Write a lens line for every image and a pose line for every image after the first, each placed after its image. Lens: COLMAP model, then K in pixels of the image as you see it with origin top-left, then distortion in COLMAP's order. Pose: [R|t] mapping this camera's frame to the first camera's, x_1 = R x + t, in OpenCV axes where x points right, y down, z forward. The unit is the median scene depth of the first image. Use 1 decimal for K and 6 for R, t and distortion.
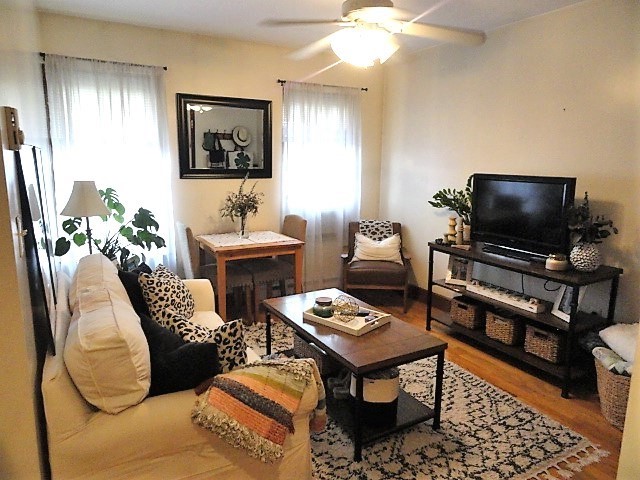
lens RADIAL K [[443.4, 0, 320.0], [0, 443.4, 240.0], [0, 0, 1]] dist [-0.001243, 0.002831]
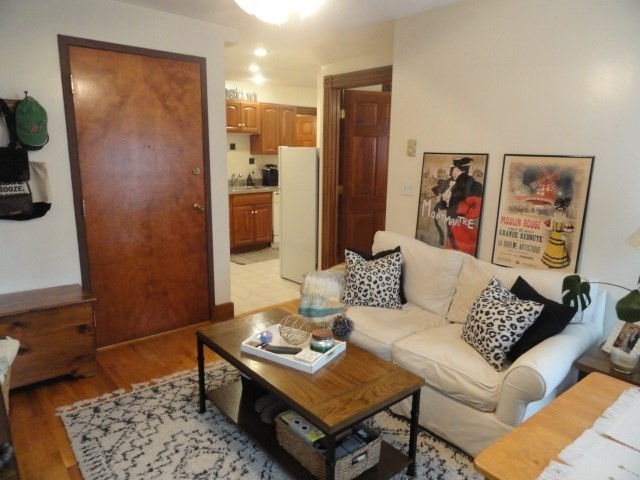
lens RADIAL K [[443.4, 0, 320.0], [0, 443.4, 240.0], [0, 0, 1]] dist [-0.001243, 0.002831]
pose [[-0.982444, 0.016157, -0.185855, 0.176510], [-0.054151, 0.928652, 0.366978, -0.348062], [0.178524, 0.370600, -0.911474, 1.831298]]
